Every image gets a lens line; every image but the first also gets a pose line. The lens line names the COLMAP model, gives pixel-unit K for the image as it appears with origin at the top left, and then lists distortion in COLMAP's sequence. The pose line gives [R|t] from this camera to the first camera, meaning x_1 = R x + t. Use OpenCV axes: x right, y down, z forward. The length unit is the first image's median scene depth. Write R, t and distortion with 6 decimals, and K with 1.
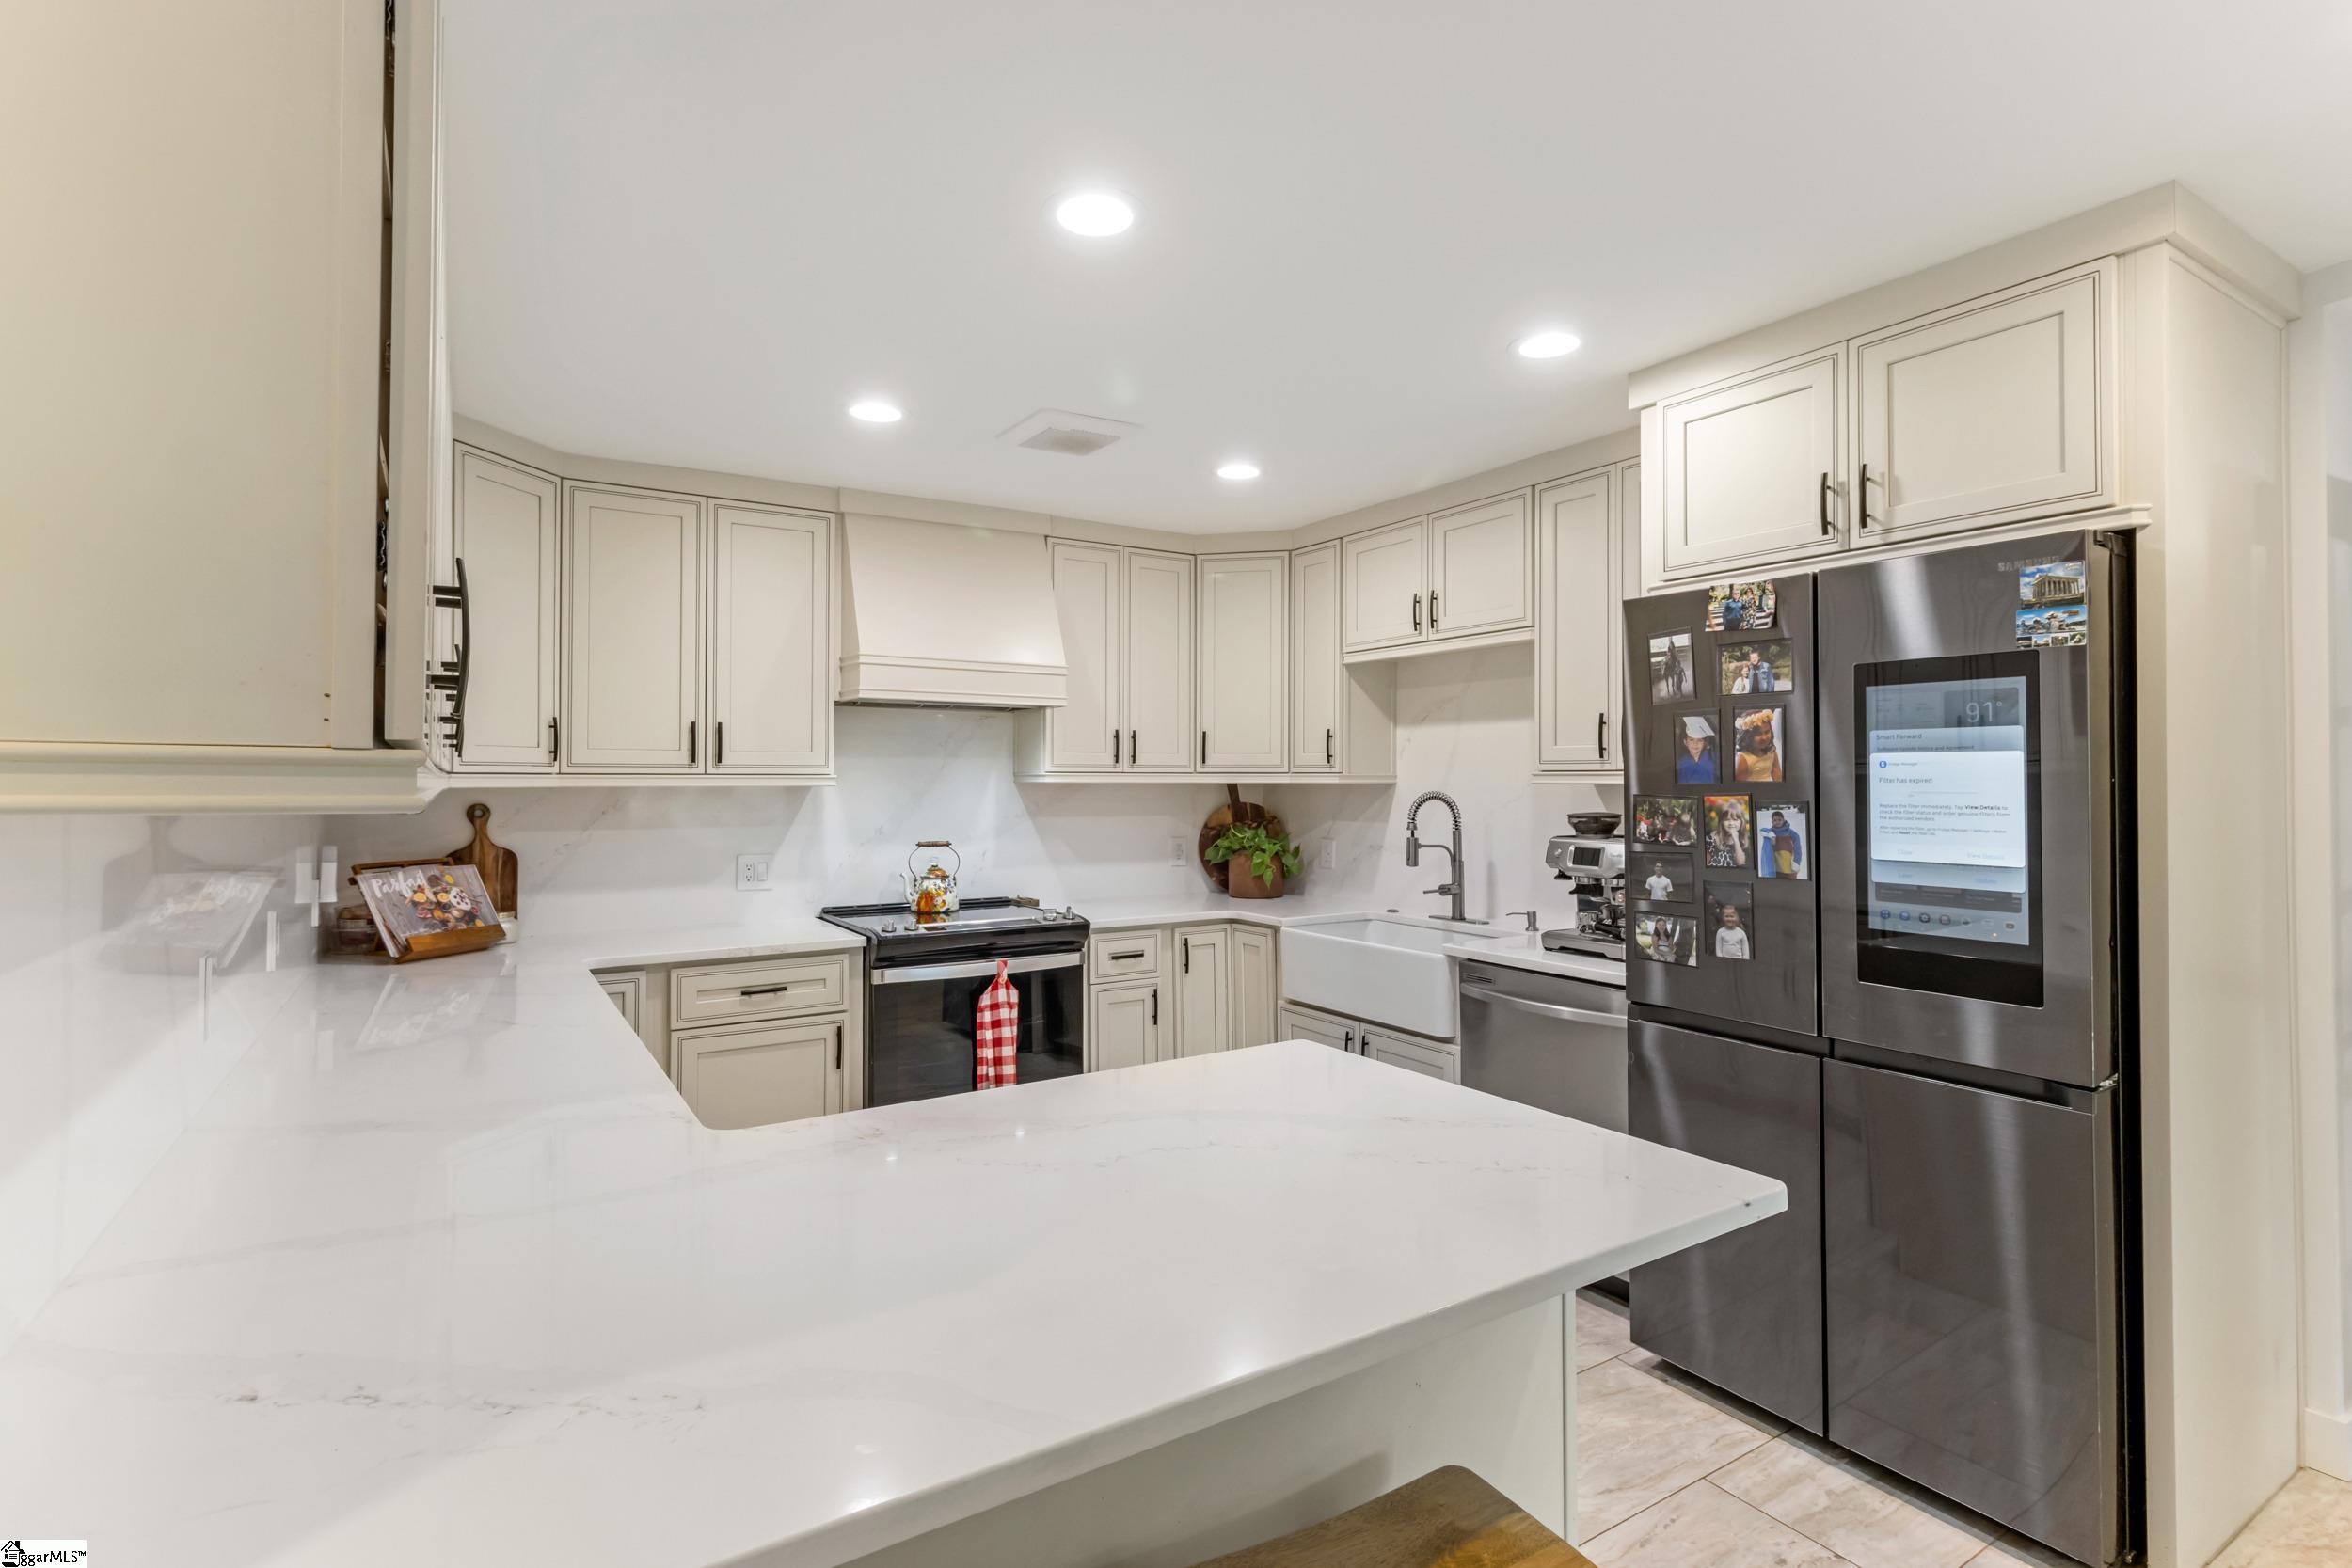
lens RADIAL K [[1126.2, 0, 1174.0], [0, 1126.2, 769.0], [0, 0, 1]] dist [0.002471, 0.000333]
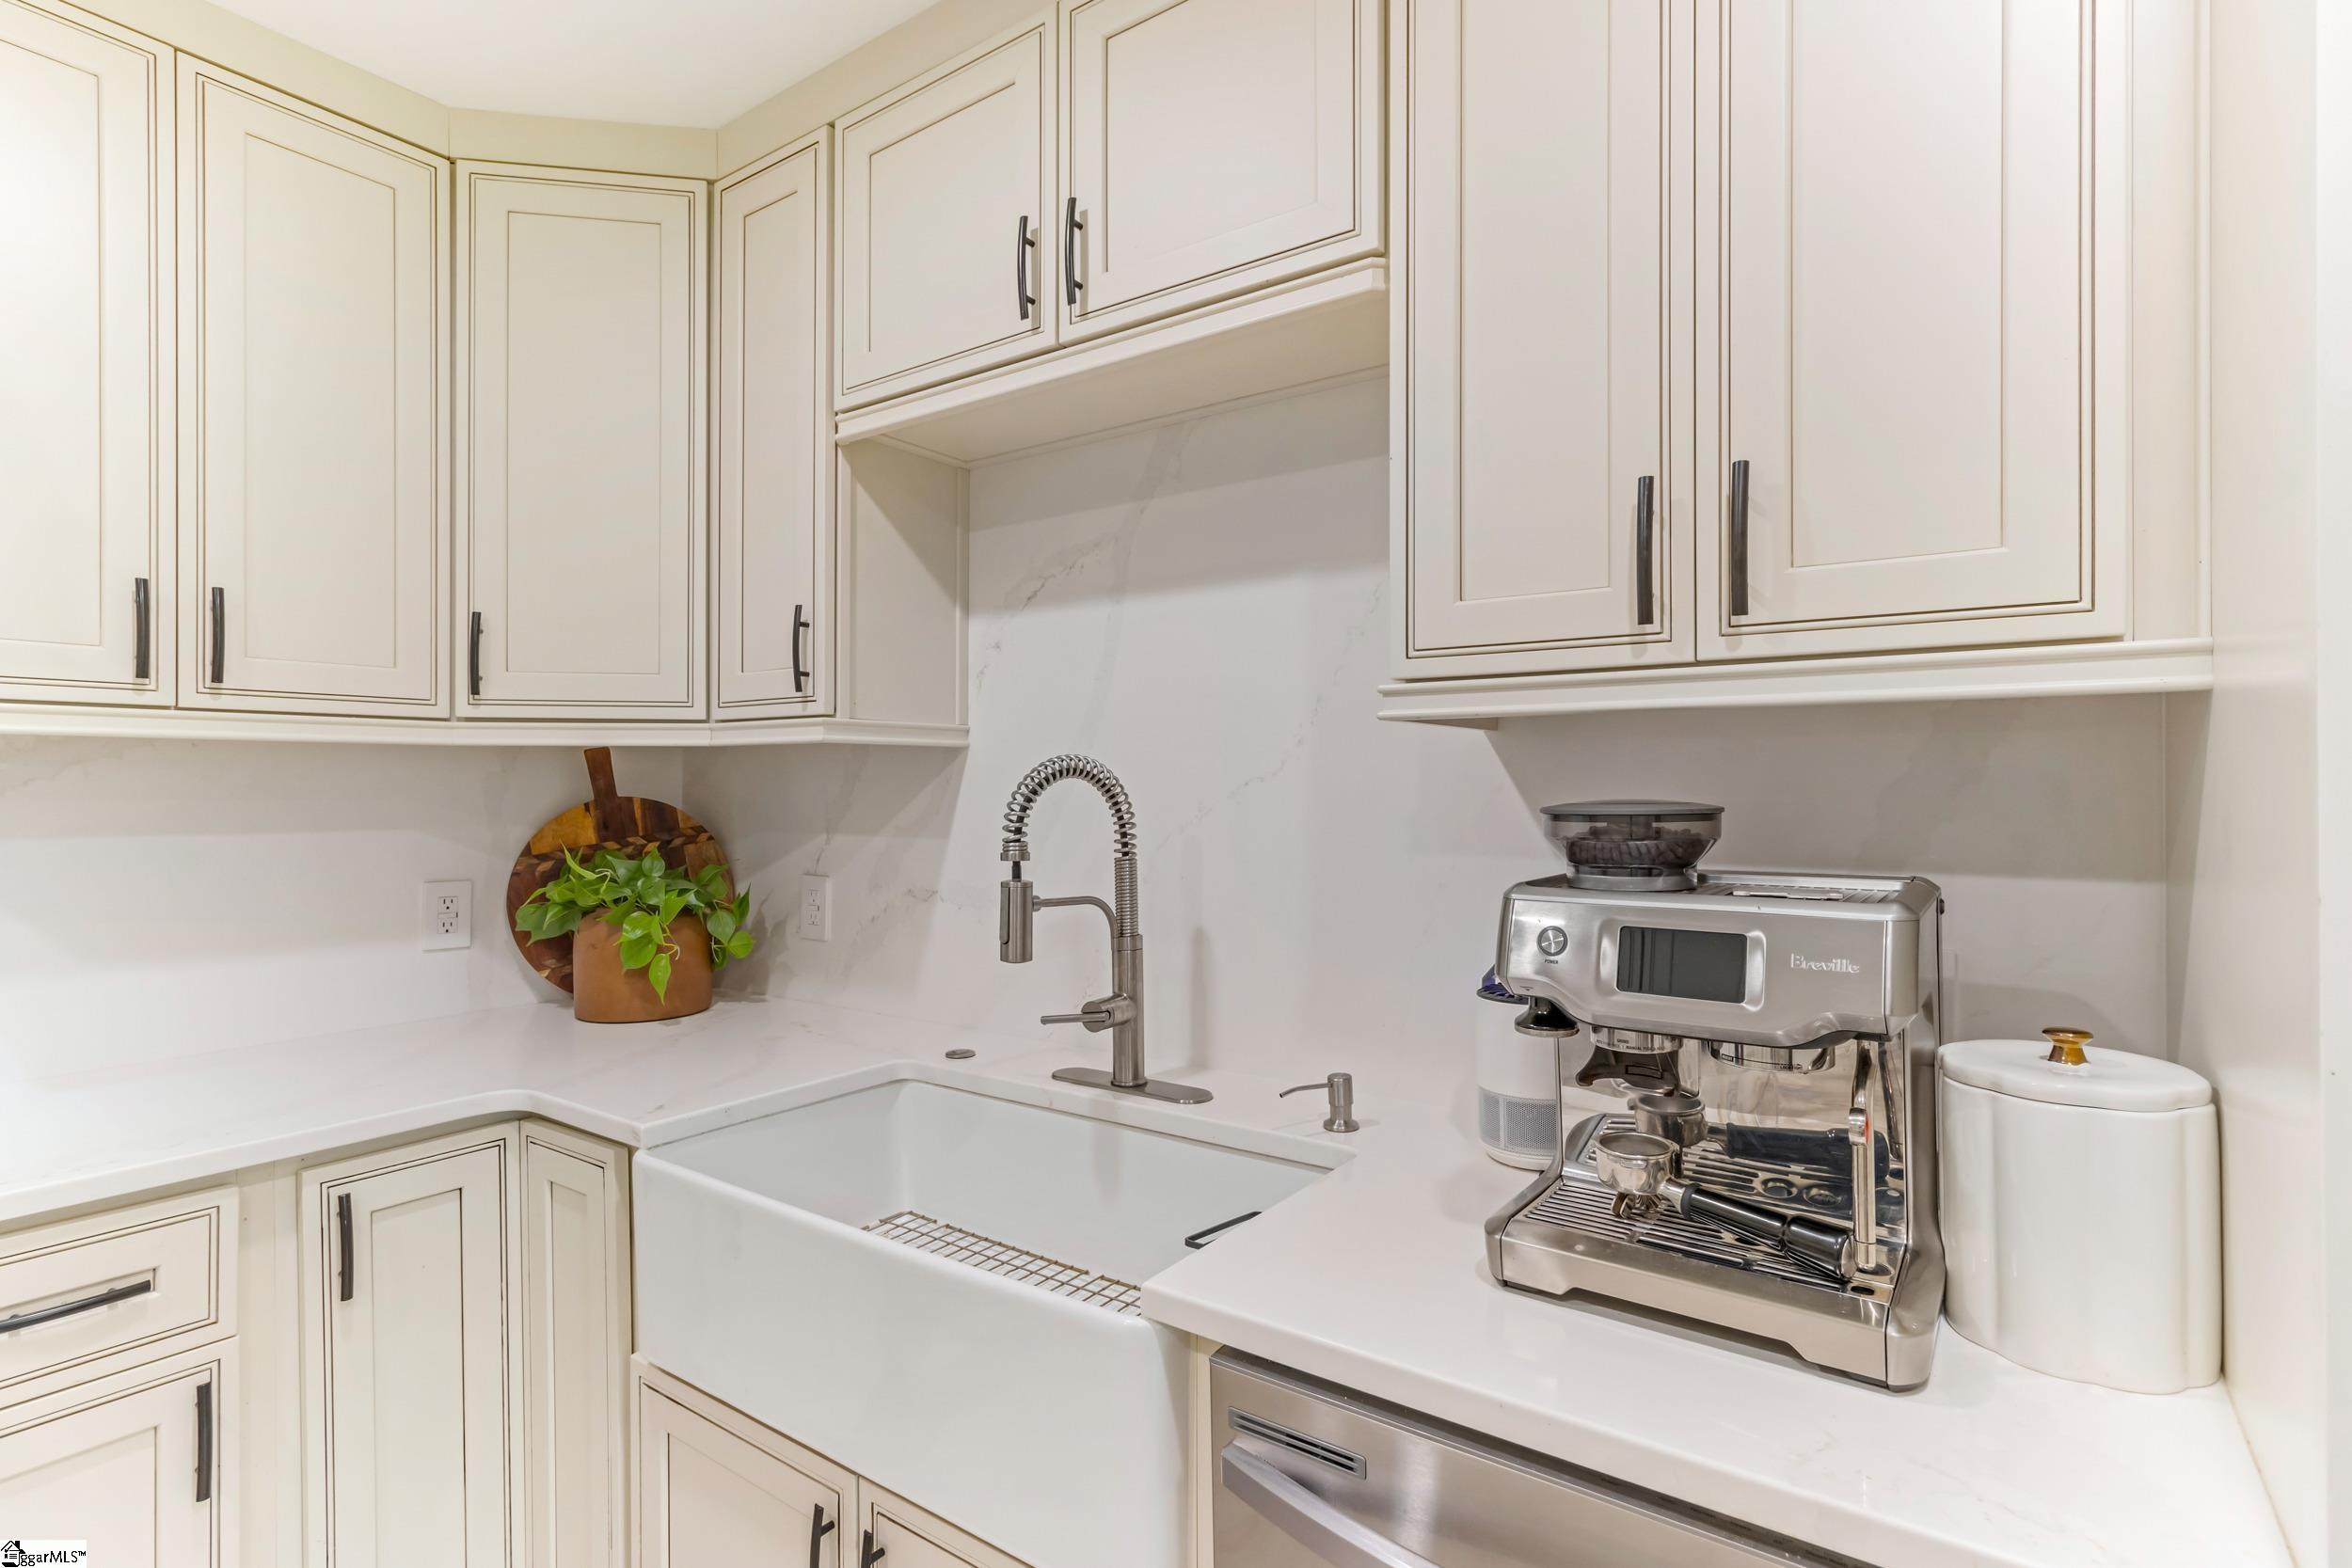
lens RADIAL K [[1126.2, 0, 1179.5], [0, 1126.2, 781.0], [0, 0, 1]] dist [0.002471, 0.000333]
pose [[0.925232, -0.000203, 0.379402, 0.111310], [-0.001814, 0.999986, 0.004958, 0.024113], [-0.379398, -0.005276, 0.925219, 0.584361]]
